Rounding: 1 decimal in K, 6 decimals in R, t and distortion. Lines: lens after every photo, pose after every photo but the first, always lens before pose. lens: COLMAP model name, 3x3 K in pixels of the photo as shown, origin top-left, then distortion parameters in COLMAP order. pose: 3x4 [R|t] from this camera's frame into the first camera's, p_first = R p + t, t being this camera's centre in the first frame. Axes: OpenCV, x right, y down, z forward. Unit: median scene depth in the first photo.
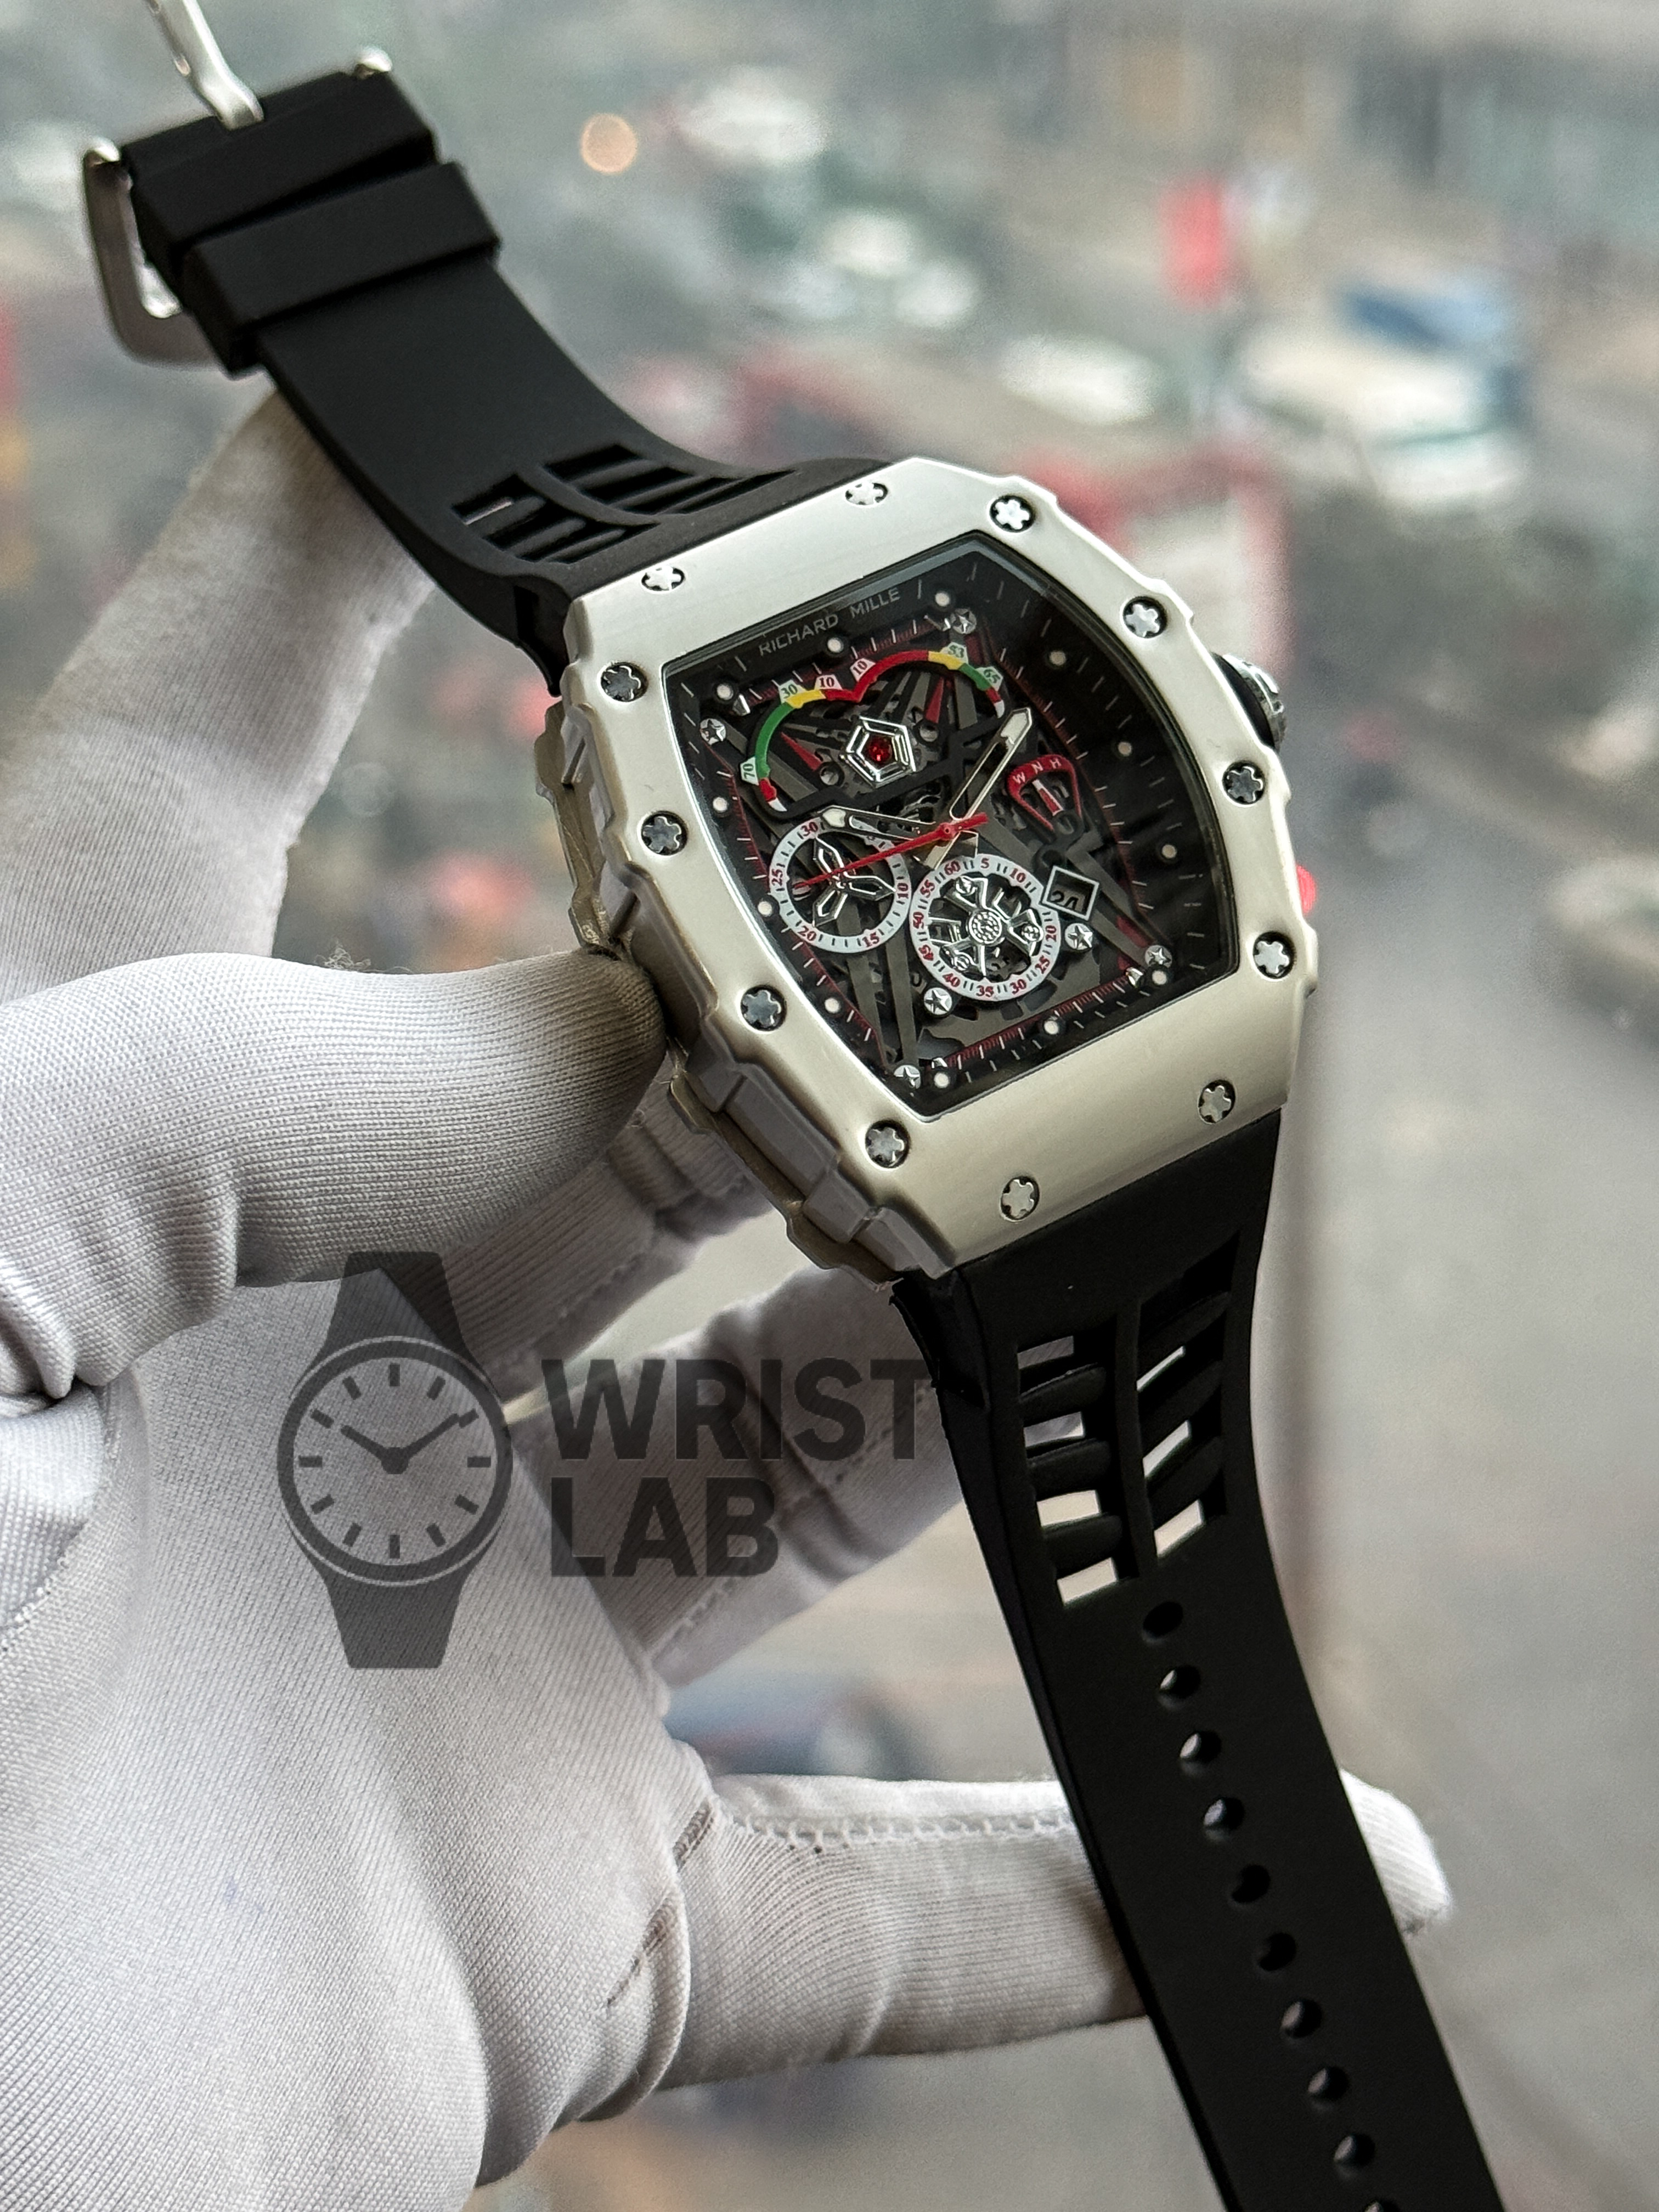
lens RADIAL K [[4013.8, 0, 829.5], [0, 4013.8, 1106.0], [0, 0, 1]] dist [0.353331, 0.036175]
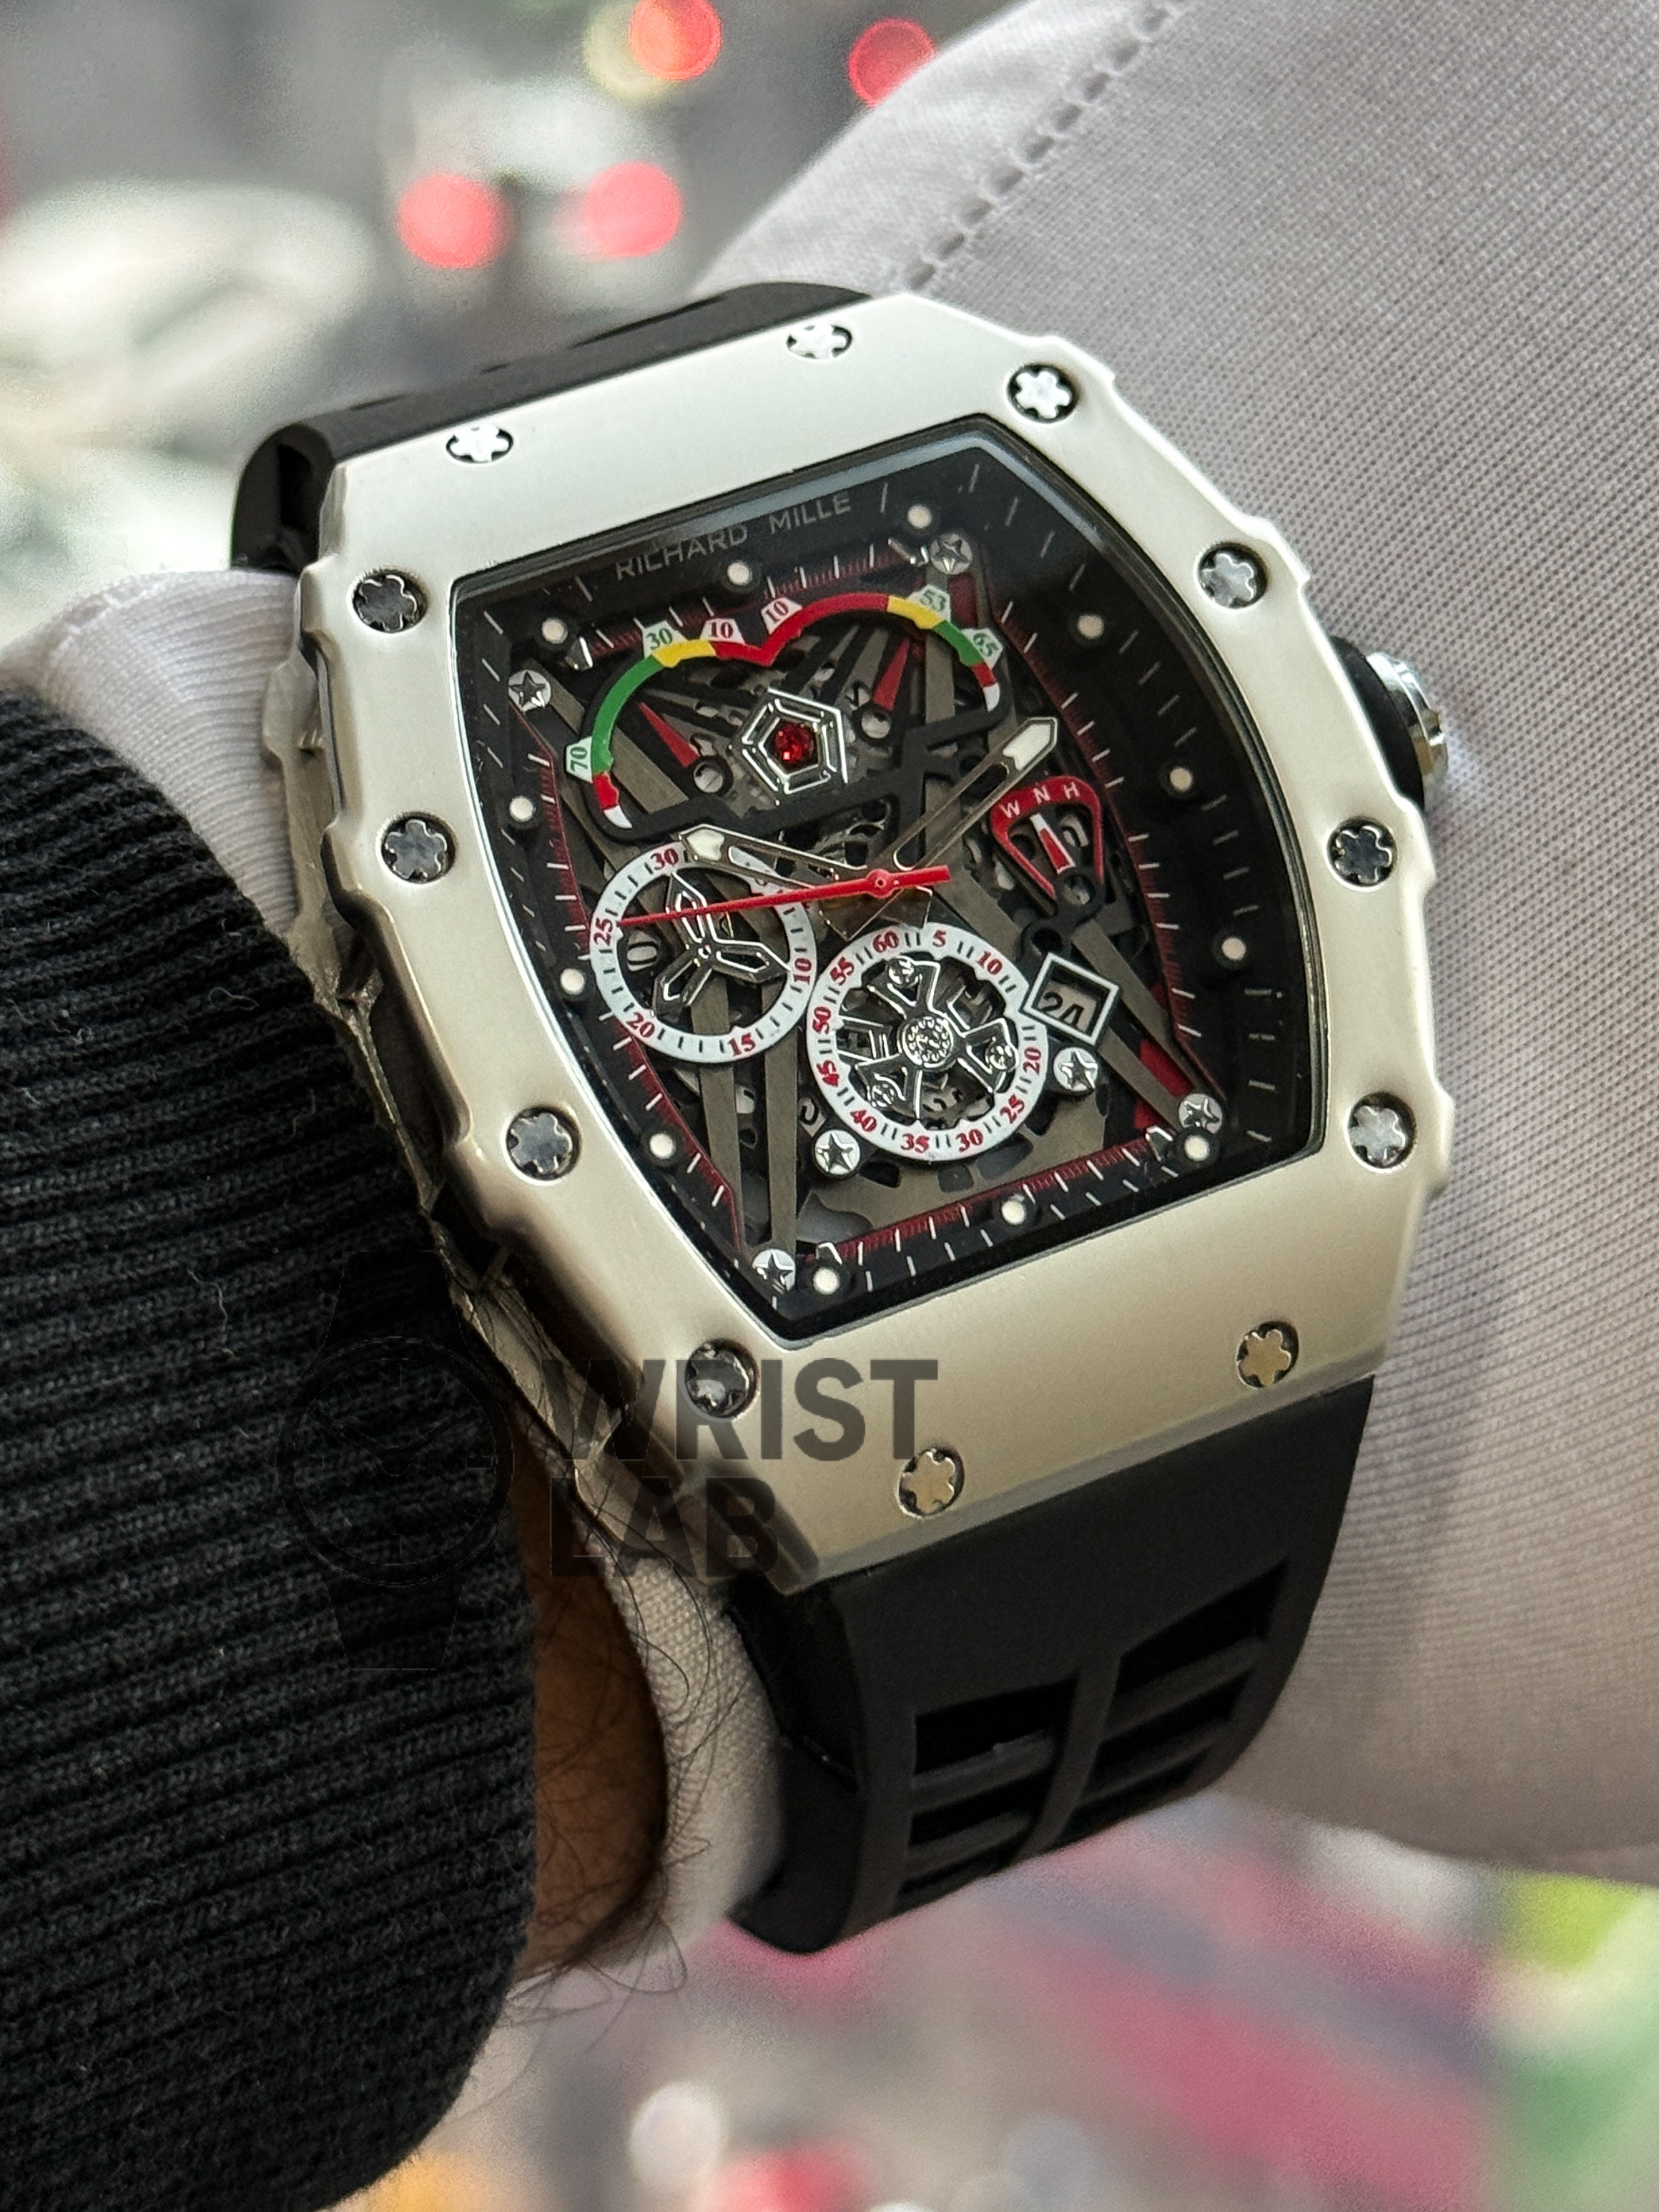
lens RADIAL K [[4520.2, 0, 829.5], [0, 4520.2, 1106.0], [0, 0, 1]] dist [0.203539, -0.064122]
pose [[0.993415, 0.097595, -0.060016, 0.066679], [-0.096991, 0.995202, 0.012898, -0.041797], [0.060987, -0.006992, 0.998114, 0.291303]]
